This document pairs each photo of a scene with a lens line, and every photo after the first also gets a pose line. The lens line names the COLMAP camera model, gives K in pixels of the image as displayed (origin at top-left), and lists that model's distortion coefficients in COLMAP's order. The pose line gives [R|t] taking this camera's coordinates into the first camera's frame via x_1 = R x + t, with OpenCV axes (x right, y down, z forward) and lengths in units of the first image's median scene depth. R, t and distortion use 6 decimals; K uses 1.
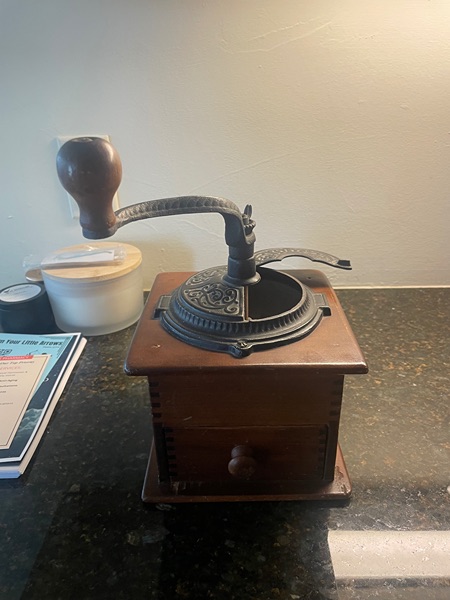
lens RADIAL K [[460.4, 0, 225.7], [0, 460.4, 297.5], [0, 0, 1]] dist [0.051543, -0.091883]
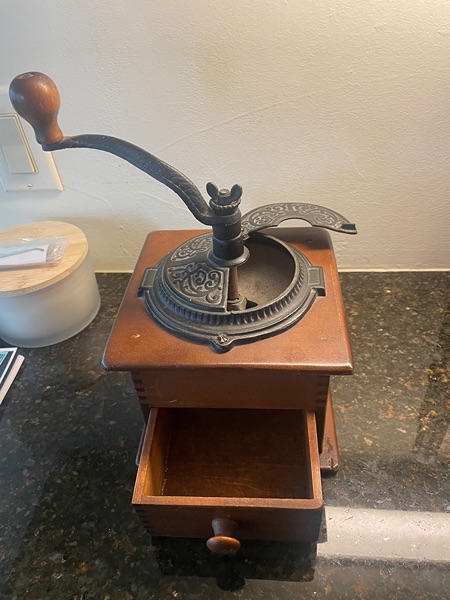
lens RADIAL K [[460.4, 0, 224.2], [0, 460.4, 299.7], [0, 0, 1]] dist [0.051543, -0.091883]
pose [[0.996968, 0.004189, -0.077702, 0.125402], [0.015056, 0.969296, 0.245436, -0.210342], [0.076344, -0.245862, 0.966294, 0.244920]]
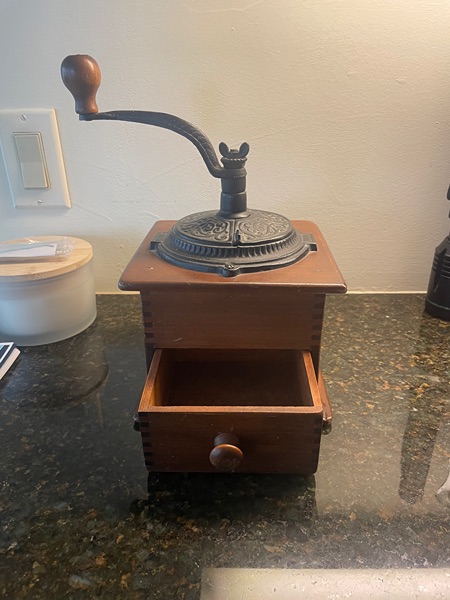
lens RADIAL K [[460.4, 0, 226.6], [0, 460.4, 298.4], [0, 0, 1]] dist [0.051543, -0.091883]
pose [[0.999696, 0.009268, 0.022848, 0.048321], [-0.008841, 0.999786, -0.018726, 0.010031], [-0.023016, 0.018518, 0.999564, 0.163355]]
